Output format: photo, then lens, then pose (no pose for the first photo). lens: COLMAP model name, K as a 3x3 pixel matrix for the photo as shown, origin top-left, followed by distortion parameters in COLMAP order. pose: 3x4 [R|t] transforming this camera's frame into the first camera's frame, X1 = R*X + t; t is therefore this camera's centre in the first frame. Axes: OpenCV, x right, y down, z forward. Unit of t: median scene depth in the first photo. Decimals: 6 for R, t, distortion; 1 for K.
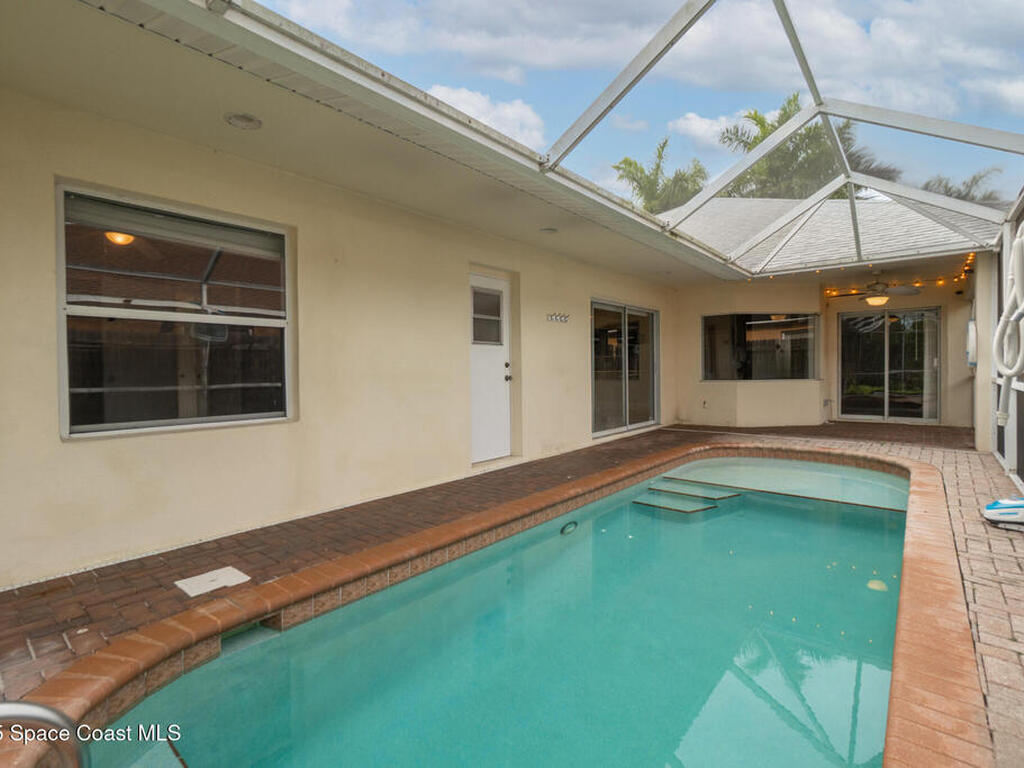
lens RADIAL K [[501.2, 0, 499.0], [0, 501.2, 375.8], [0, 0, 1]] dist [-0.000465, -0.000847]
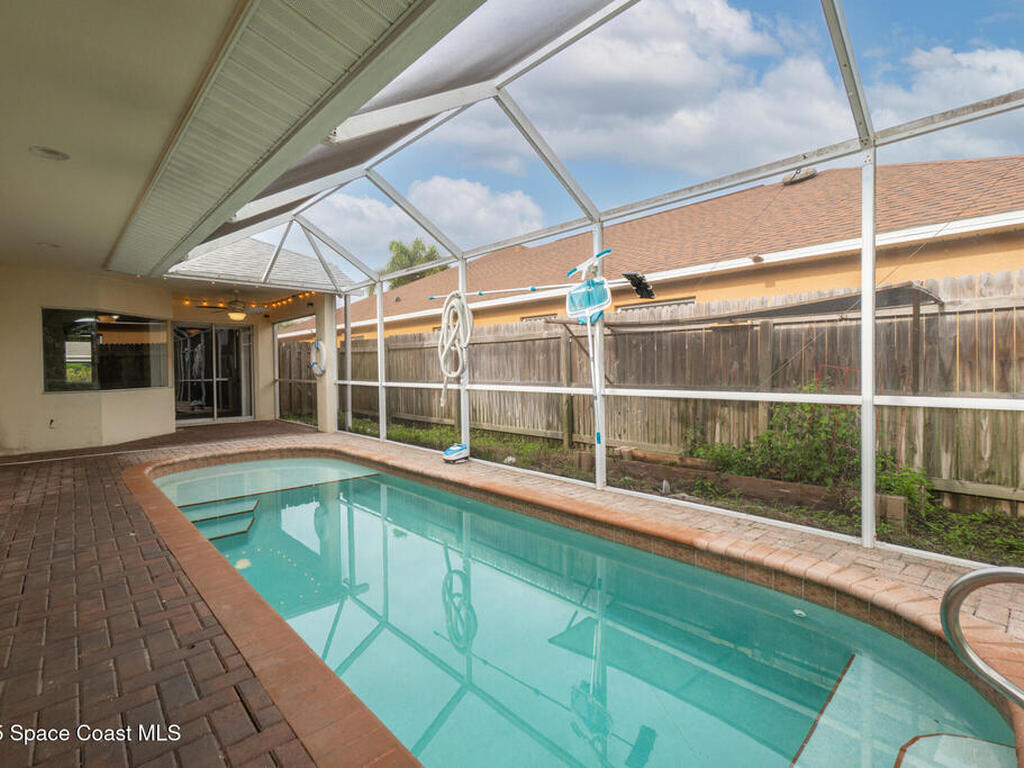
lens RADIAL K [[501.2, 0, 499.0], [0, 501.2, 375.8], [0, 0, 1]] dist [-0.000465, -0.000847]
pose [[0.129493, -0.006699, 0.991558, -0.325407], [0.022130, 0.999748, 0.003864, -0.004776], [-0.991333, 0.021442, 0.129609, 0.276445]]
